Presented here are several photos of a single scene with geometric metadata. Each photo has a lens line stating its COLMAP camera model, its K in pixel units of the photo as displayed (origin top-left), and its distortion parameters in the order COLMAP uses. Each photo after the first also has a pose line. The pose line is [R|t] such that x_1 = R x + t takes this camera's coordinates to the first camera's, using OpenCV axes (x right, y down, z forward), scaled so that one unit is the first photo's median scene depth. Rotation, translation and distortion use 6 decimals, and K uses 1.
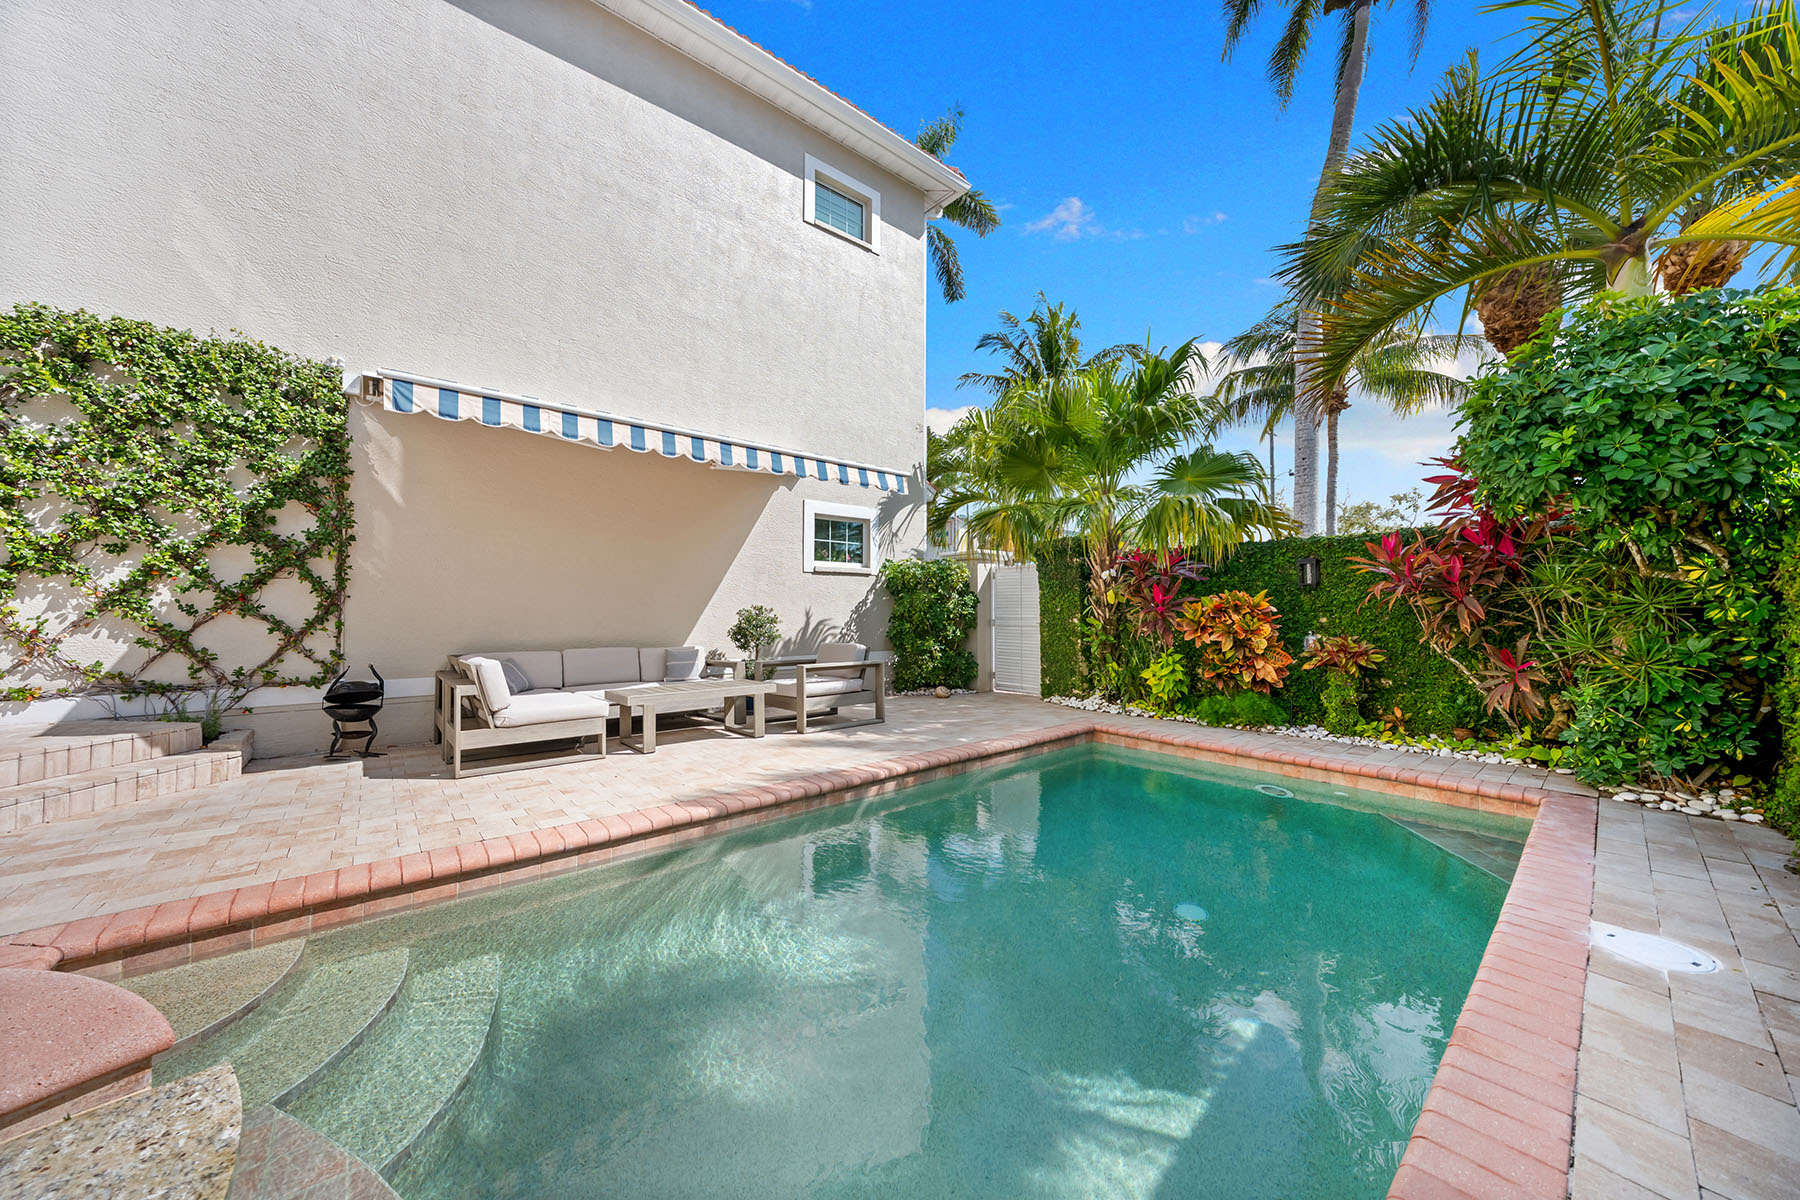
lens RADIAL K [[630.0, 0, 901.4], [0, 630.0, 597.5], [0, 0, 1]] dist [-0.016663, 0.002313]
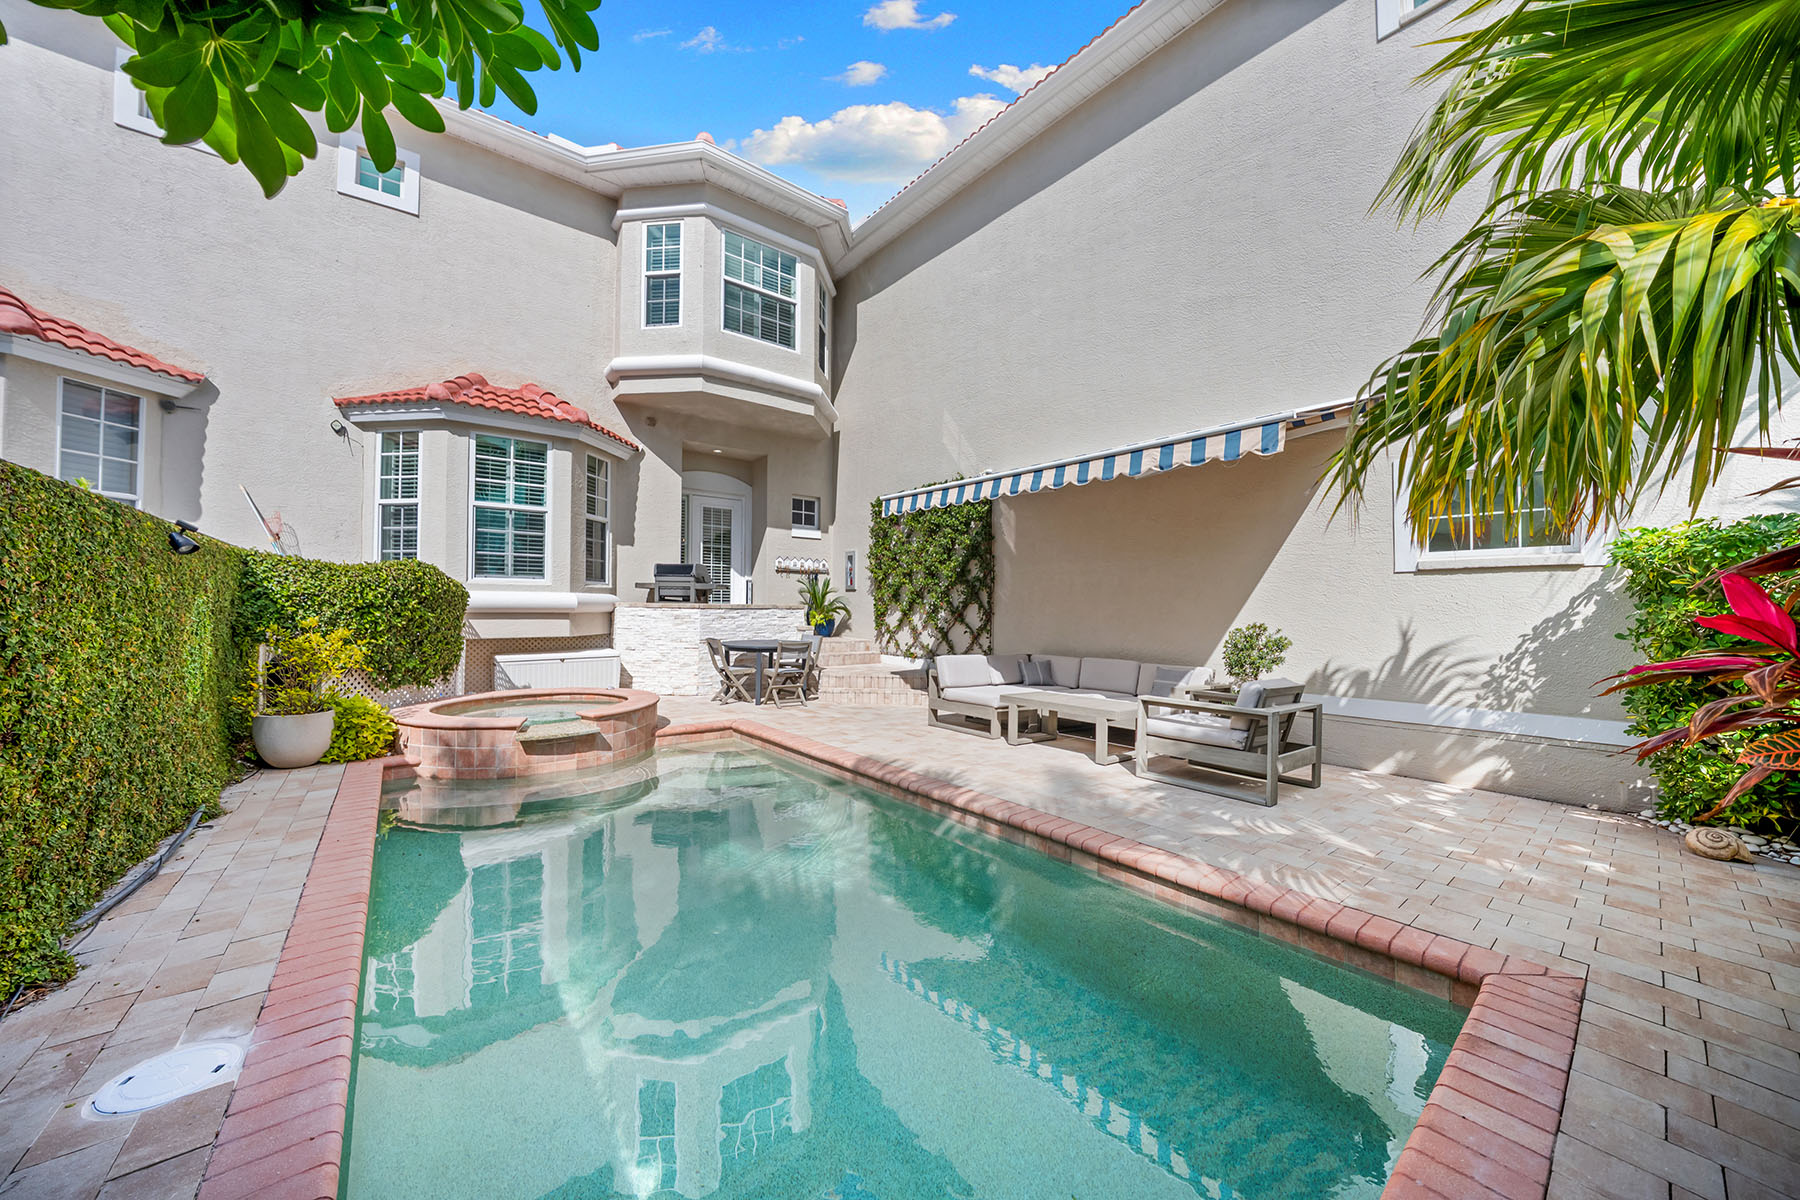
lens RADIAL K [[630.0, 0, 903.3], [0, 630.0, 604.9], [0, 0, 1]] dist [-0.016663, 0.002313]
pose [[-0.001393, -0.008077, -0.999966, 0.817423], [0.012036, 0.999895, -0.008093, -0.014152], [0.999927, -0.012047, -0.001295, 0.792813]]
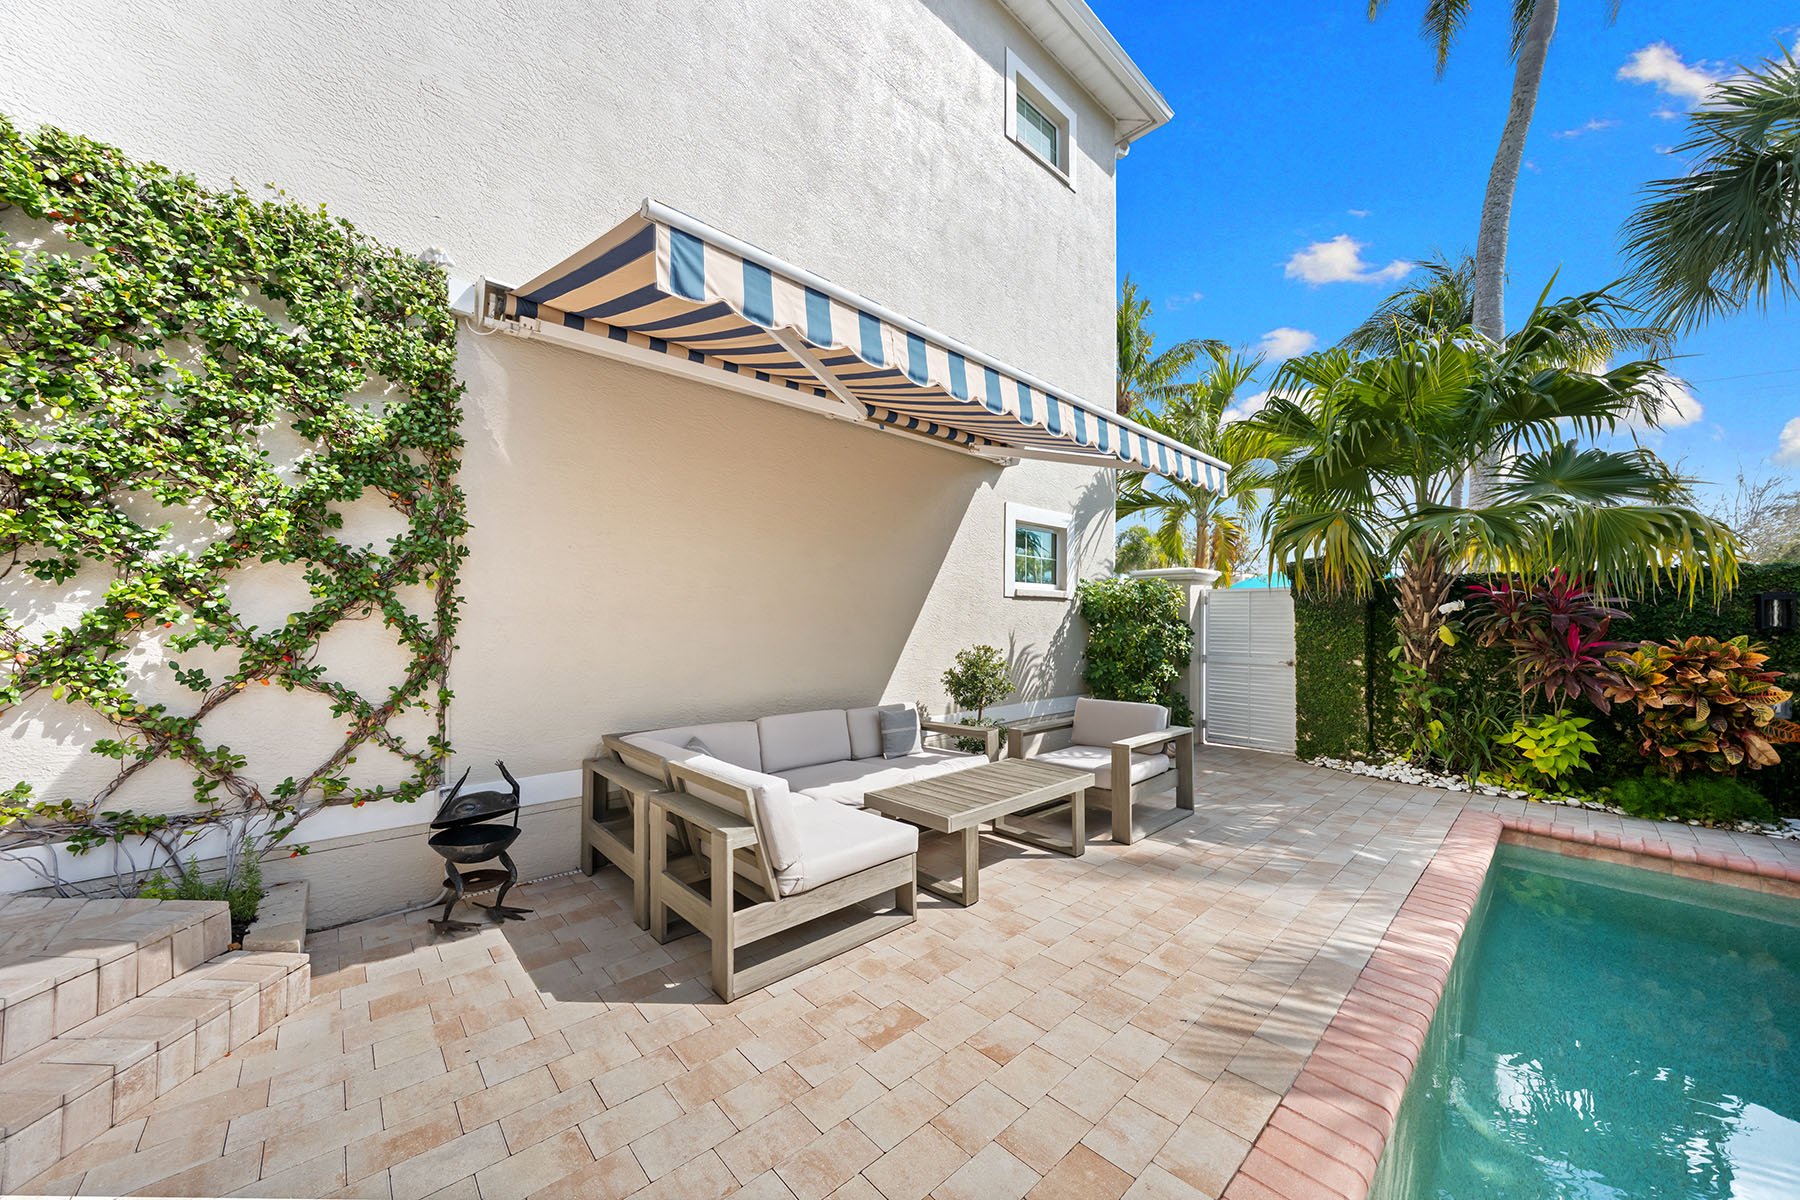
lens RADIAL K [[630.0, 0, 903.5], [0, 630.0, 611.4], [0, 0, 1]] dist [-0.016663, 0.002313]
pose [[0.999066, 0.007062, 0.042624, -0.494843], [-0.007583, 0.999898, 0.012073, -0.048924], [-0.042535, -0.012385, 0.999018, 0.384018]]
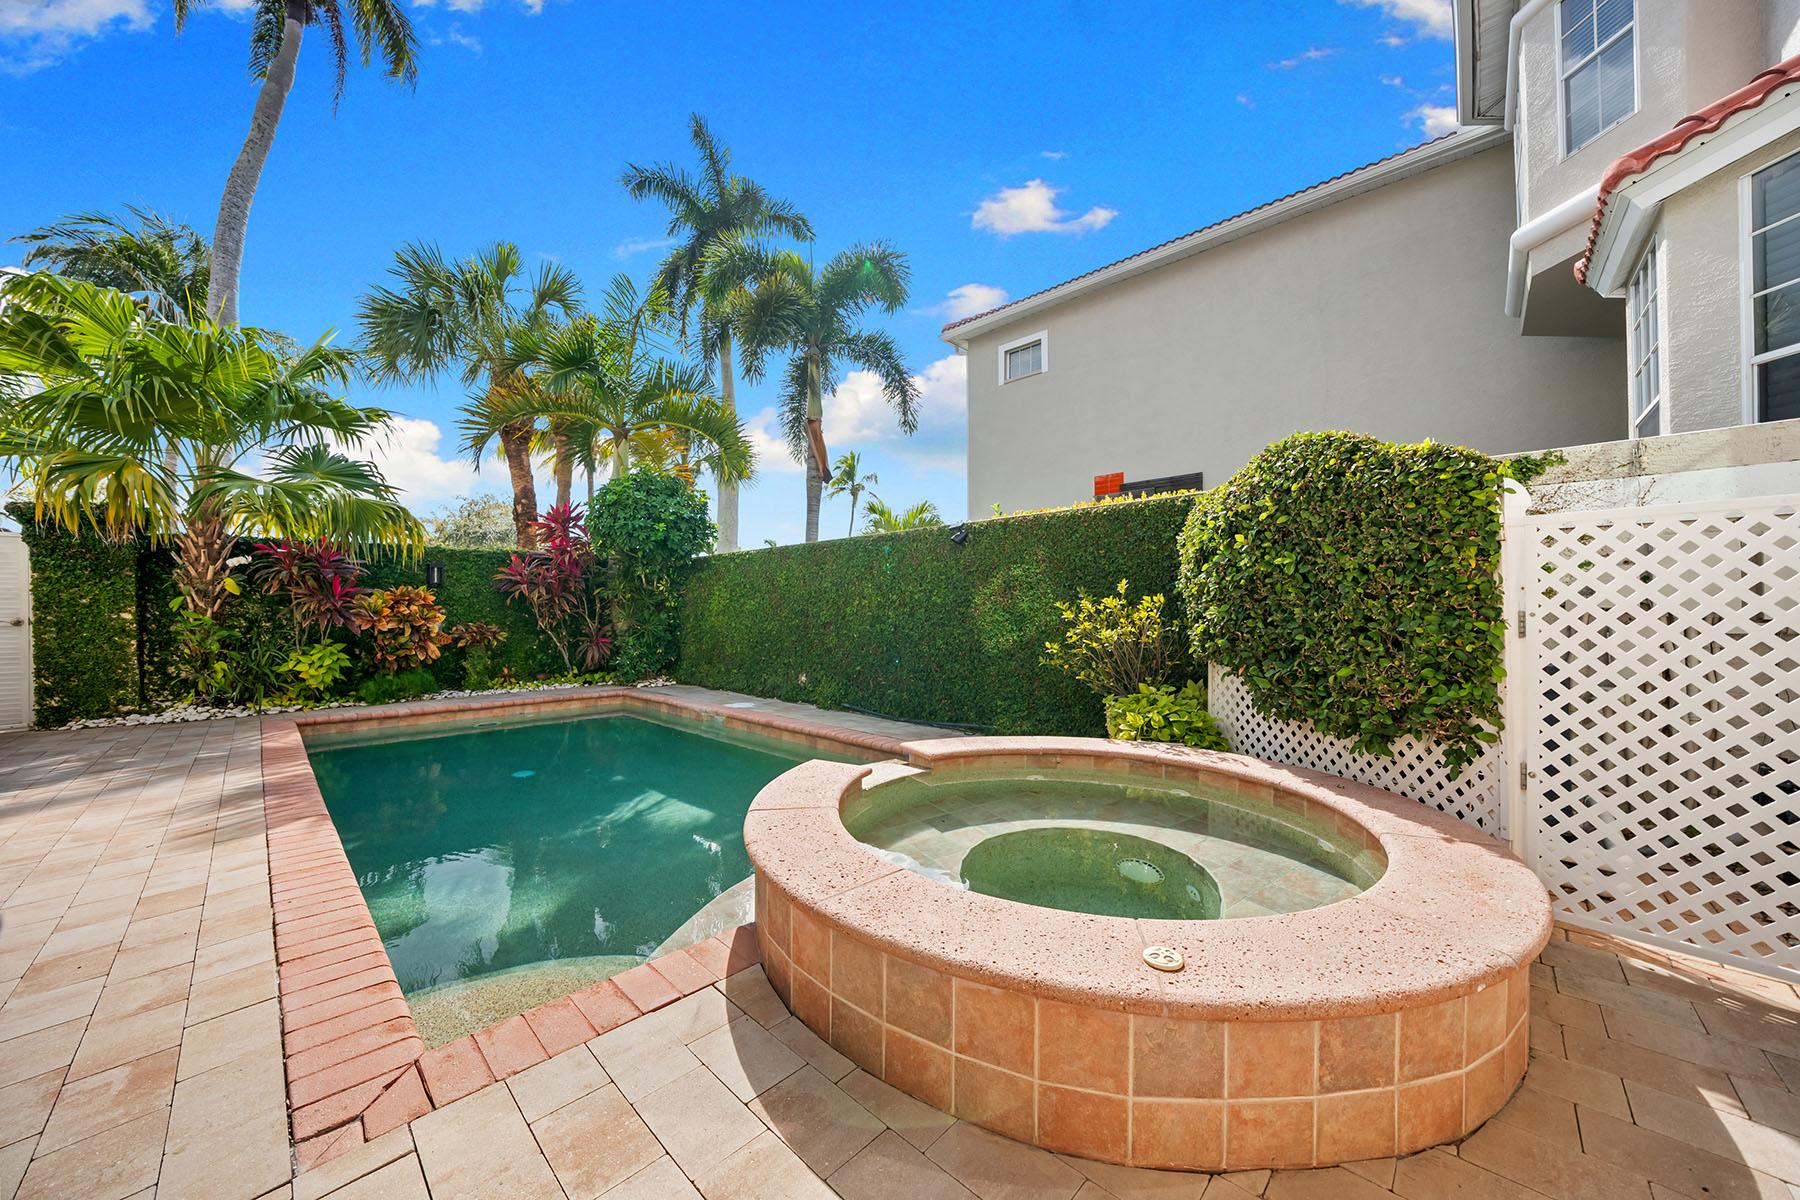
lens RADIAL K [[630.0, 0, 905.2], [0, 630.0, 612.2], [0, 0, 1]] dist [-0.016663, 0.002313]
pose [[-0.110036, -0.001666, 0.993926, -0.884355], [-0.012967, 0.999916, 0.000240, 0.031363], [-0.993843, -0.012862, -0.110049, 0.217654]]
